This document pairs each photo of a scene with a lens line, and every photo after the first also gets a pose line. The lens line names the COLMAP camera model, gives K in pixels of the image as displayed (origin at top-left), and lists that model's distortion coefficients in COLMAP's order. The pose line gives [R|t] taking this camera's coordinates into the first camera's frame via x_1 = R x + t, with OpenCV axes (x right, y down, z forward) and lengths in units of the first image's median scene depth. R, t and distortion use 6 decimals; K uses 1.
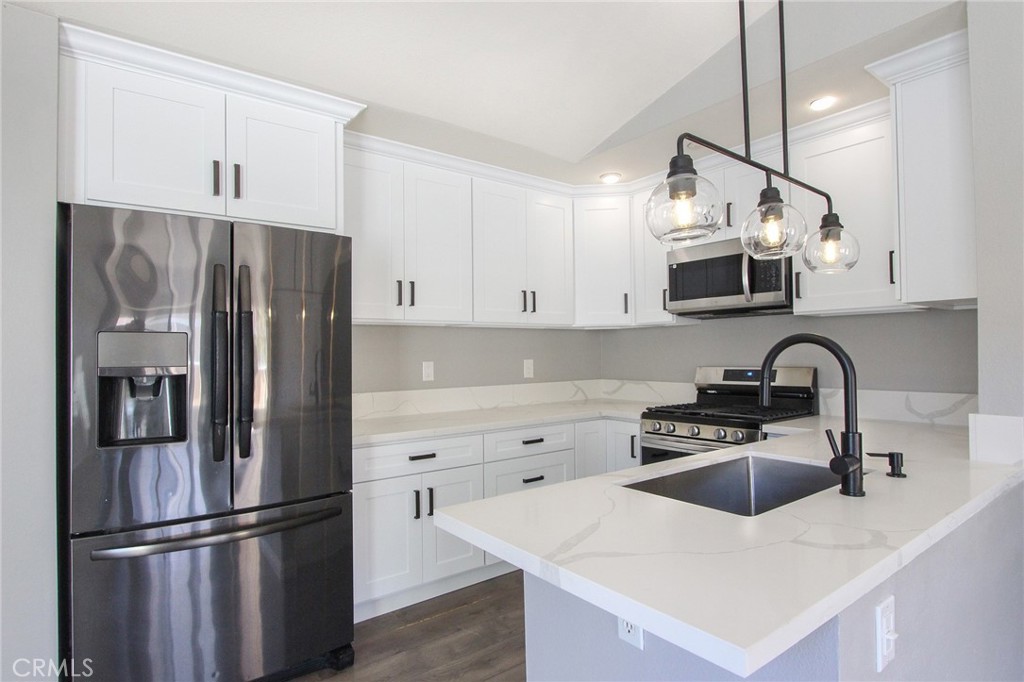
lens RADIAL K [[550.0, 0, 512.4], [0, 550.0, 343.9], [0, 0, 1]] dist [-0.022068, 0.004538]
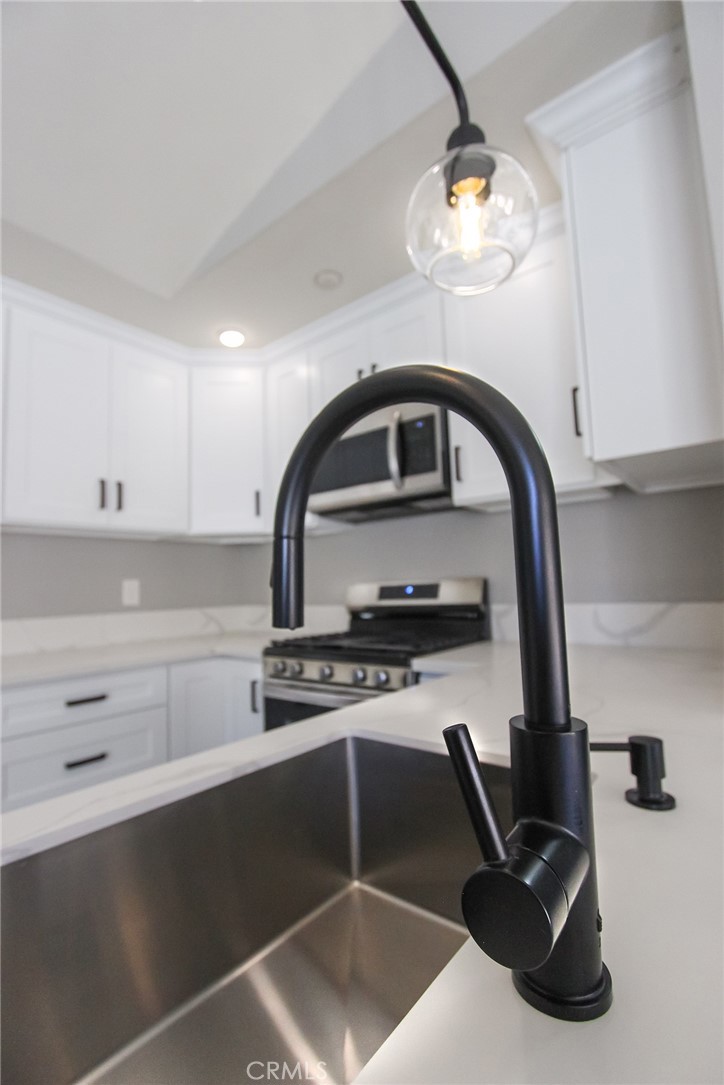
lens RADIAL K [[497.2, 0, 360.6], [0, 497.2, 539.0], [0, 0, 1]] dist [-0.019250, 0.002872]
pose [[0.972123, 0.003181, 0.234450, 0.213972], [0.016905, 0.996355, -0.083615, 0.042547], [-0.233861, 0.085247, 0.968526, 0.349897]]
